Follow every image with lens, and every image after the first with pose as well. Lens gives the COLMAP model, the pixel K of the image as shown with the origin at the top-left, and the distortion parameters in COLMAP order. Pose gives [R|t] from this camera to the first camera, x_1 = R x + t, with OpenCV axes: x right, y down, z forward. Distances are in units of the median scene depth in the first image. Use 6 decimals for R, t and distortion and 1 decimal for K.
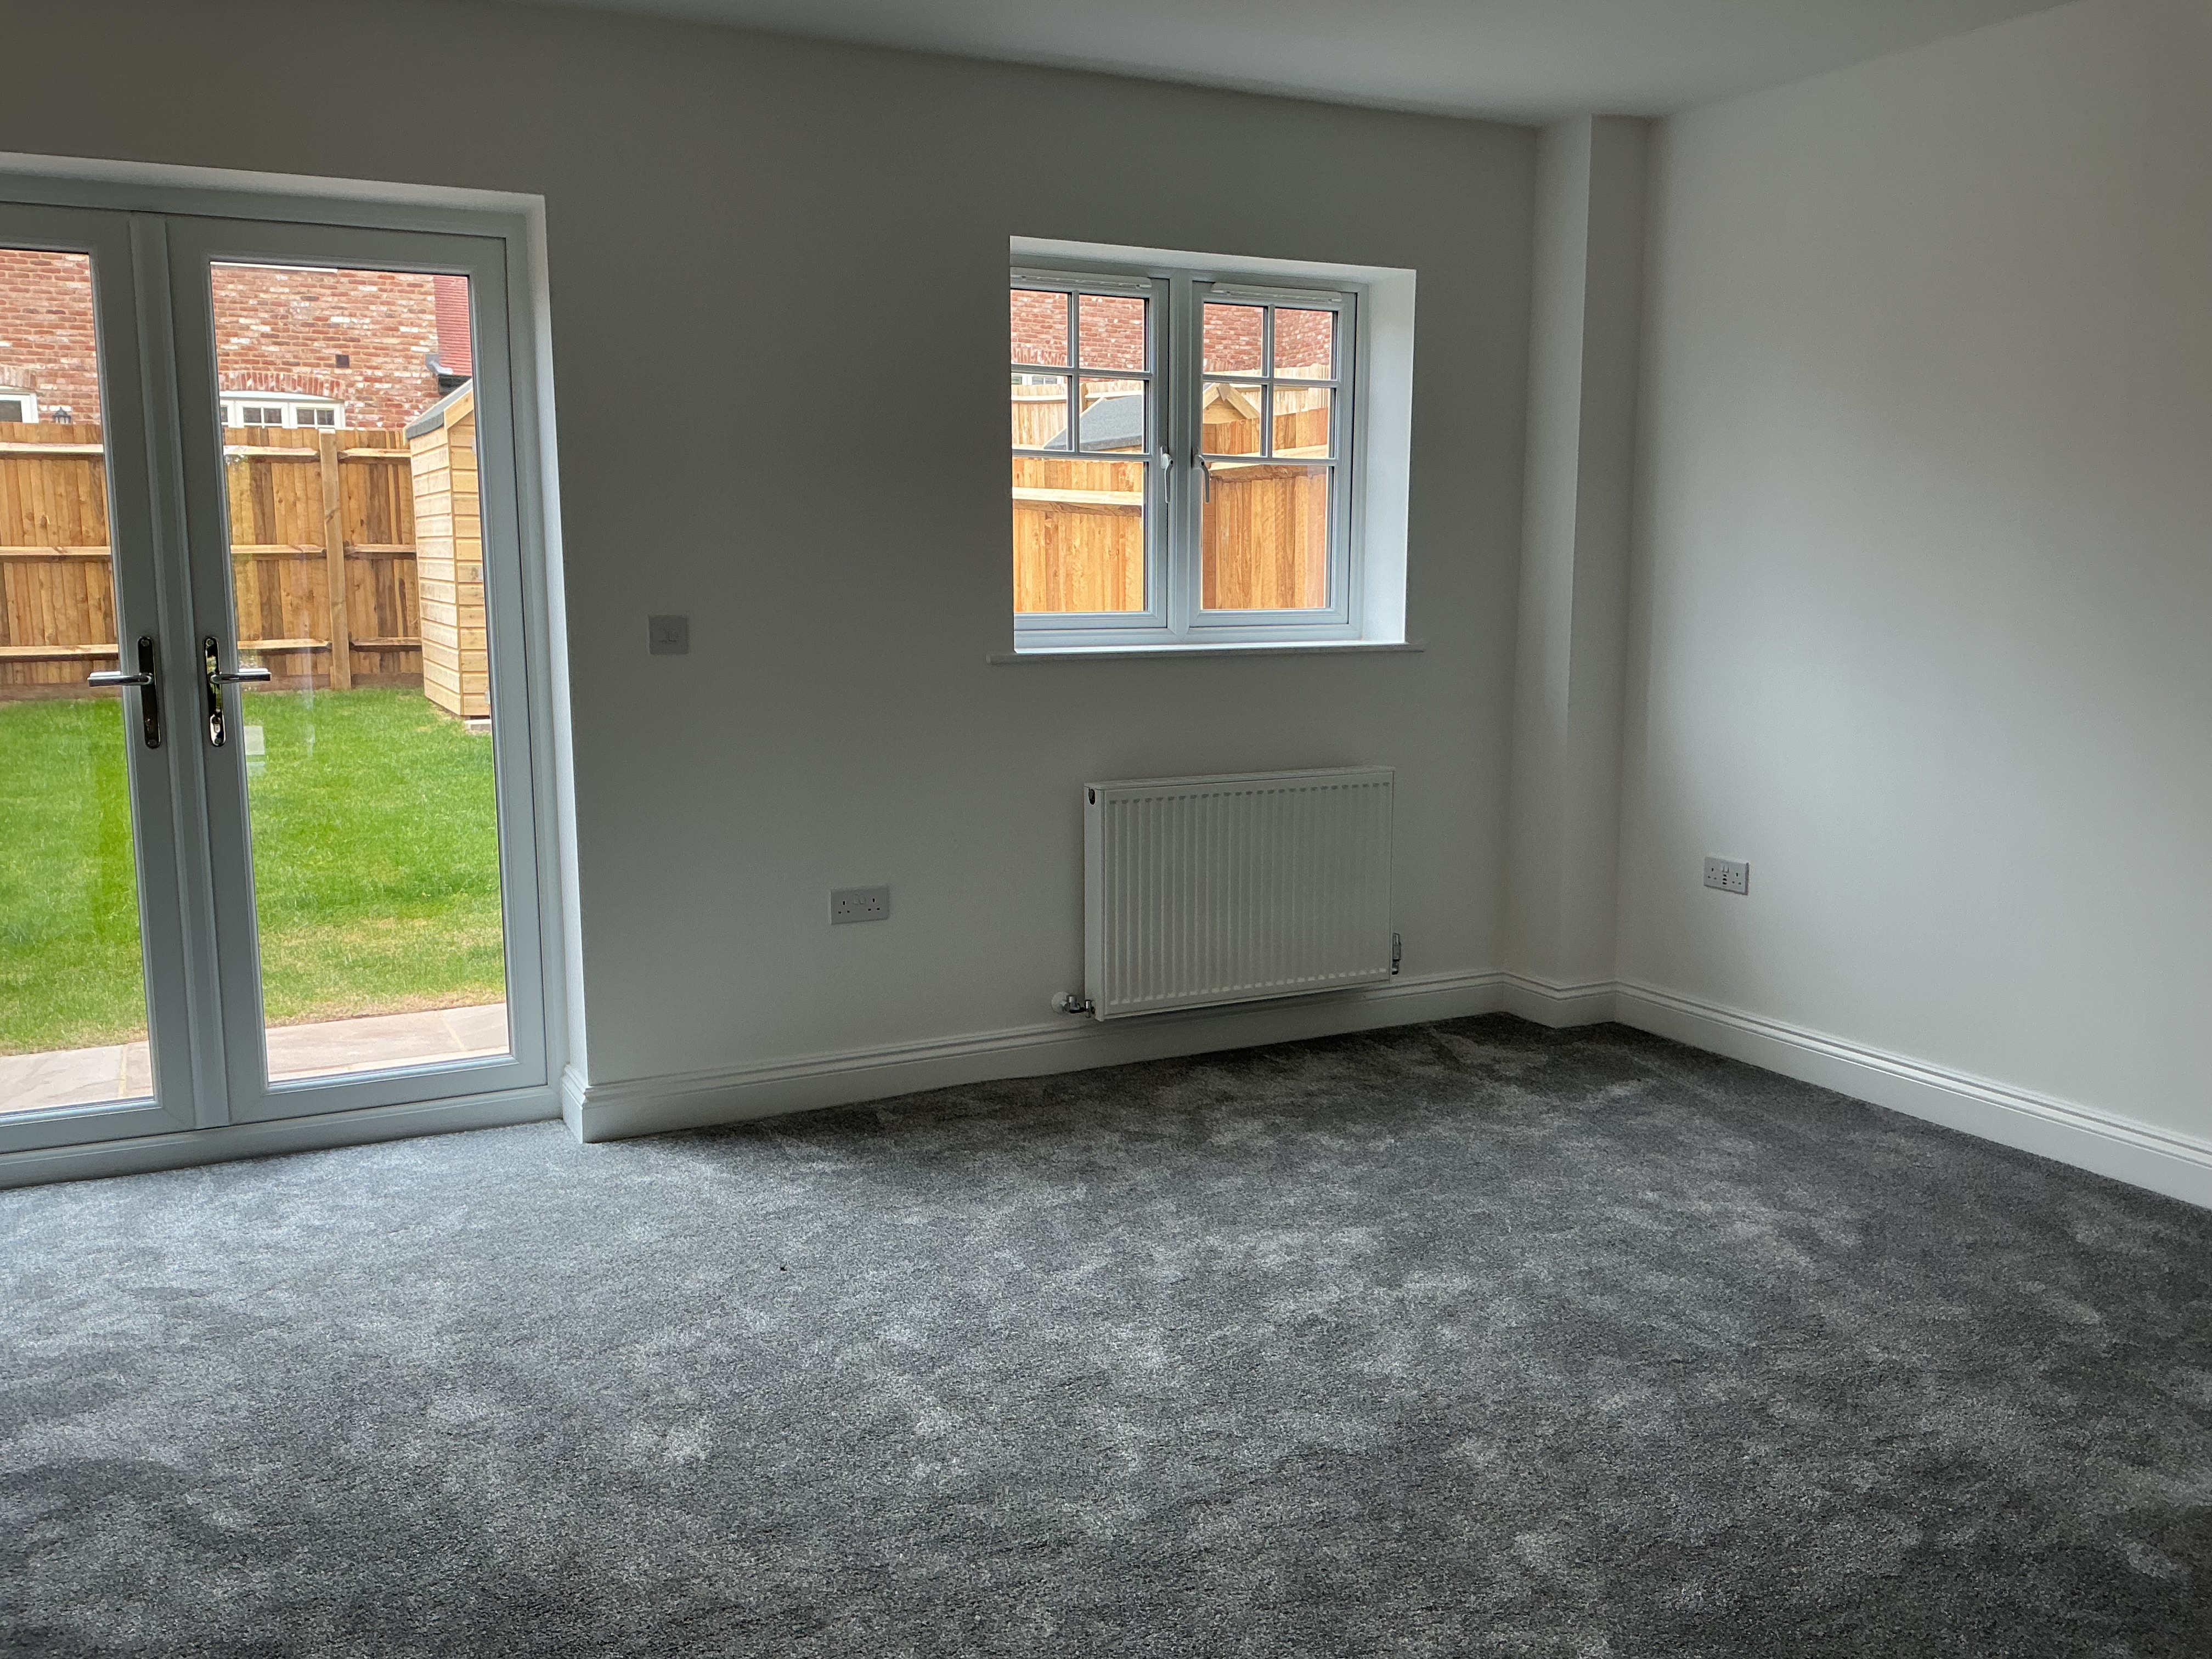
lens RADIAL K [[1819.5, 0, 1106.0], [0, 1819.5, 829.5], [0, 0, 1]] dist [0.014198, -0.052703]
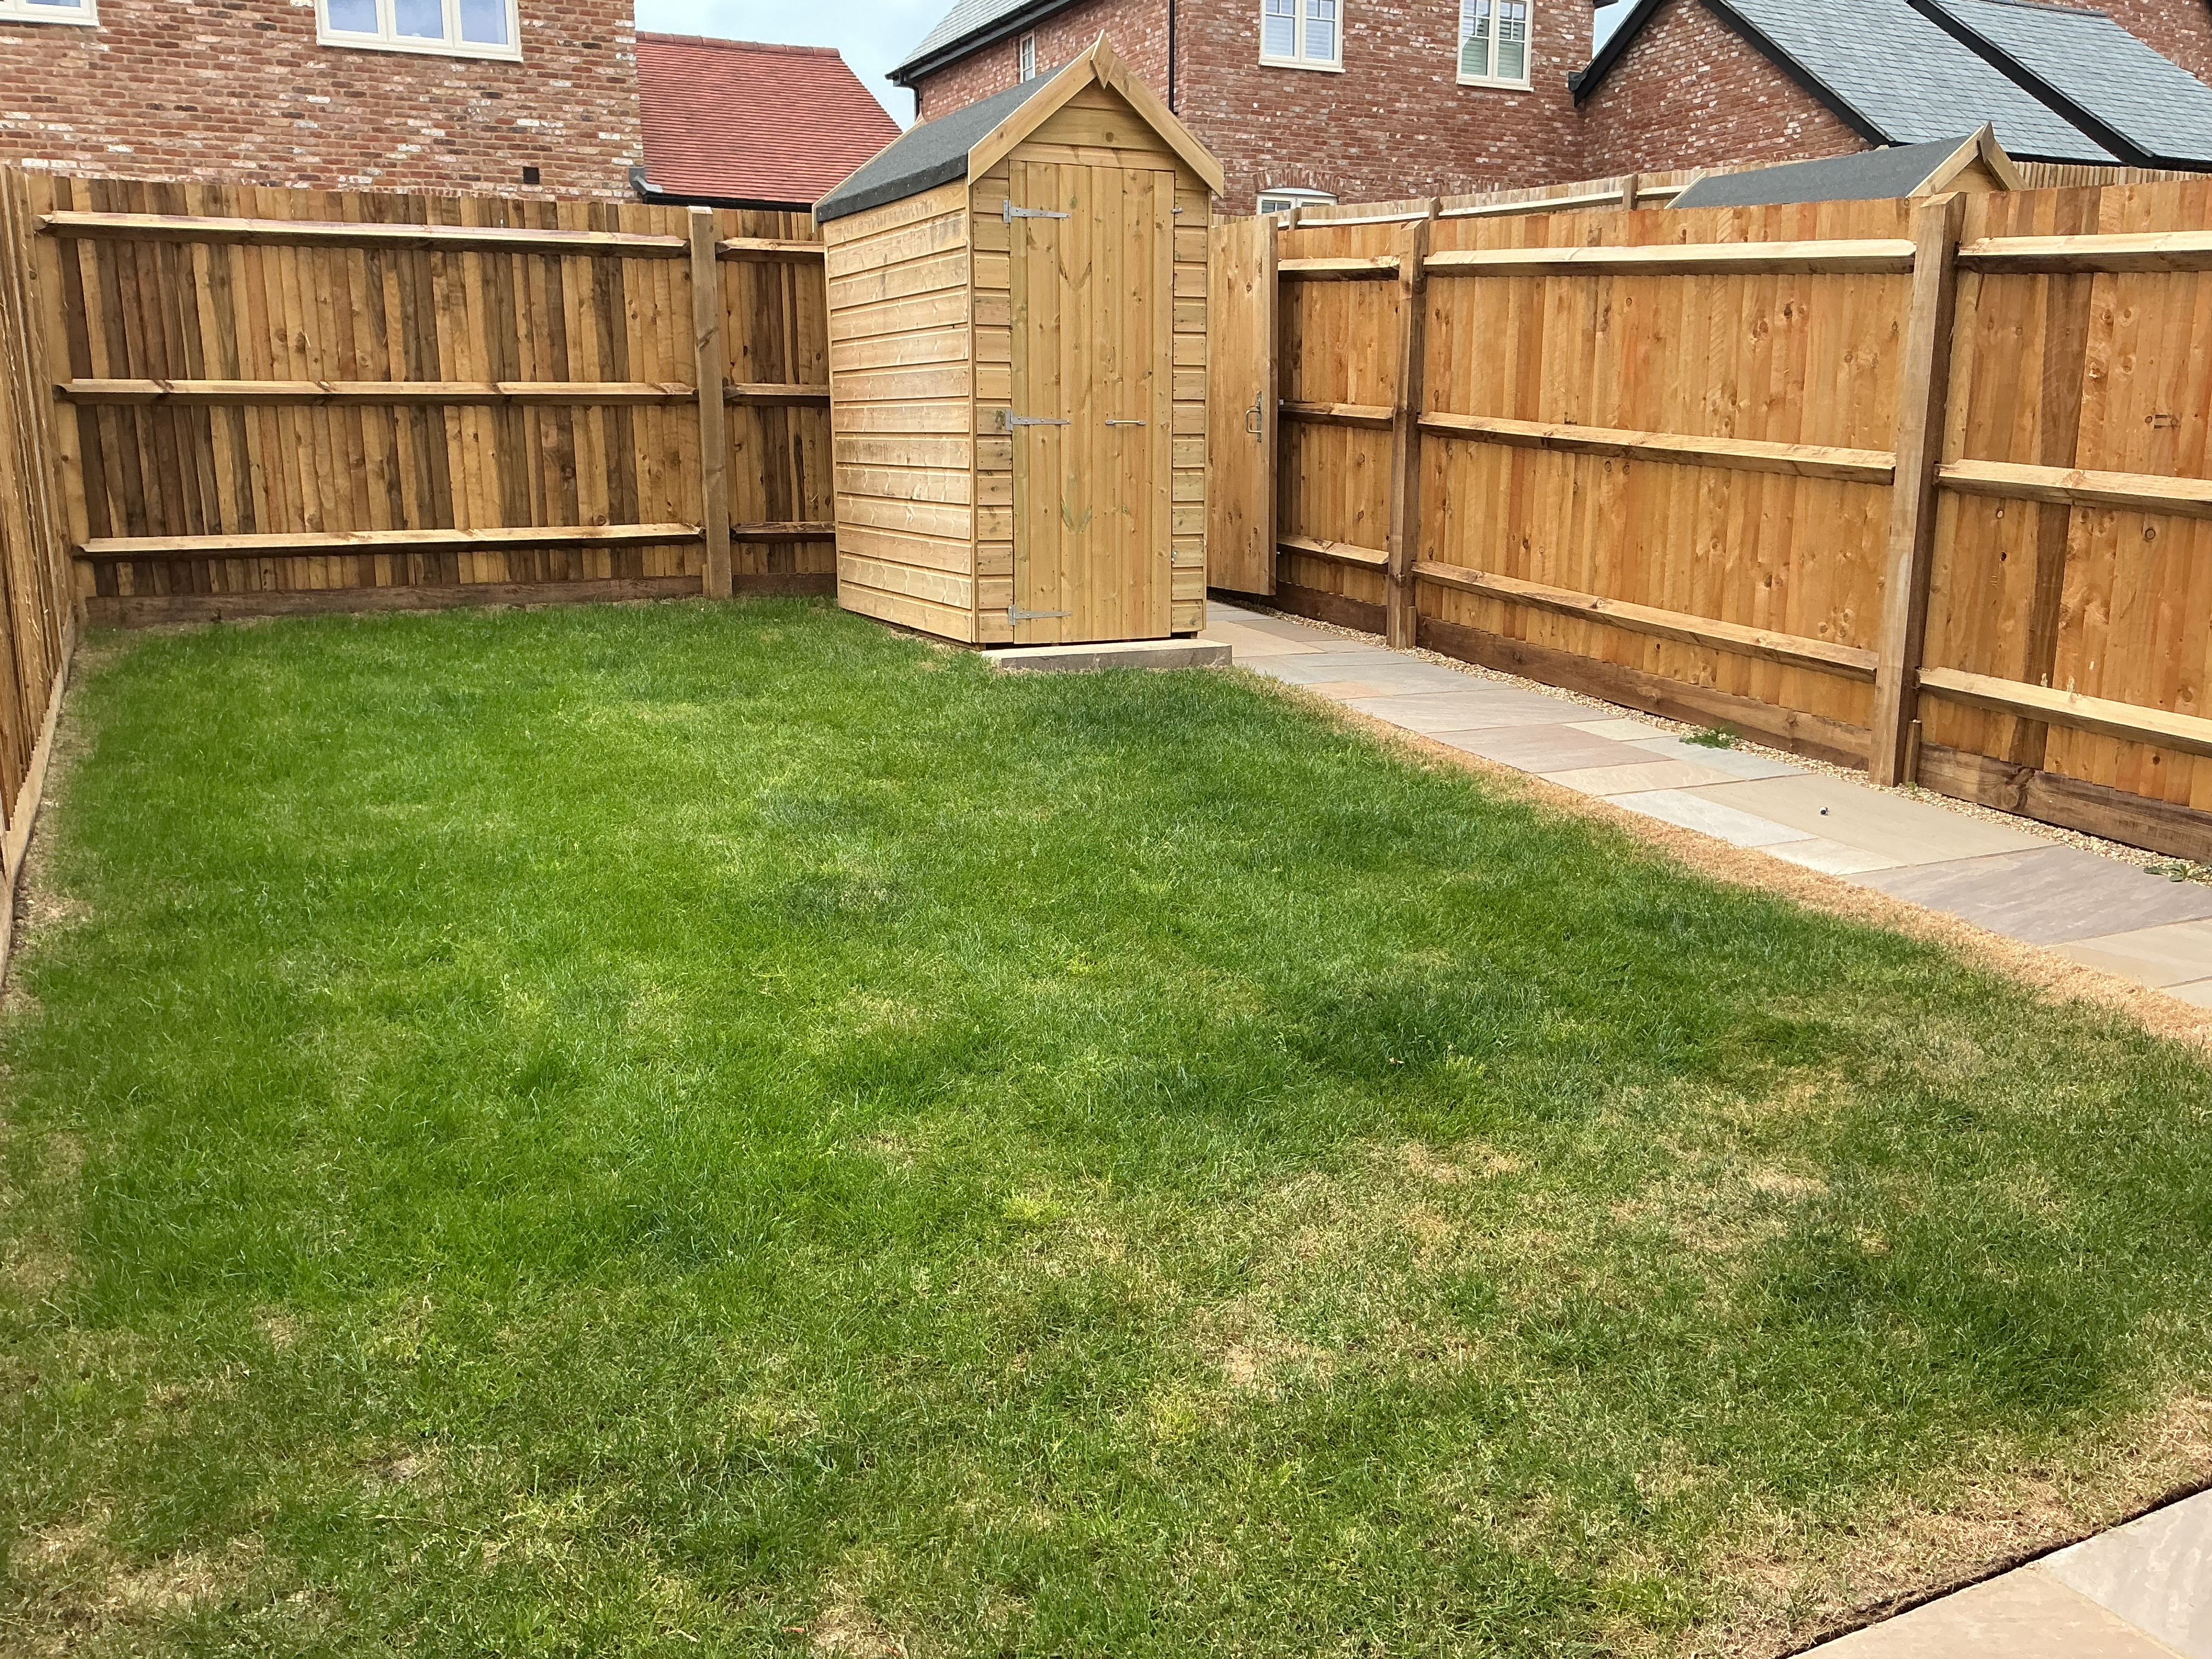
lens RADIAL K [[1880.9, 0, 1106.0], [0, 1880.9, 829.5], [0, 0, 1]] dist [0.044290, -0.078756]
pose [[0.999210, 0.006644, -0.039182, -0.245541], [-0.004385, 0.998338, 0.057457, -0.031455], [0.039499, -0.057240, 0.997579, 0.293878]]
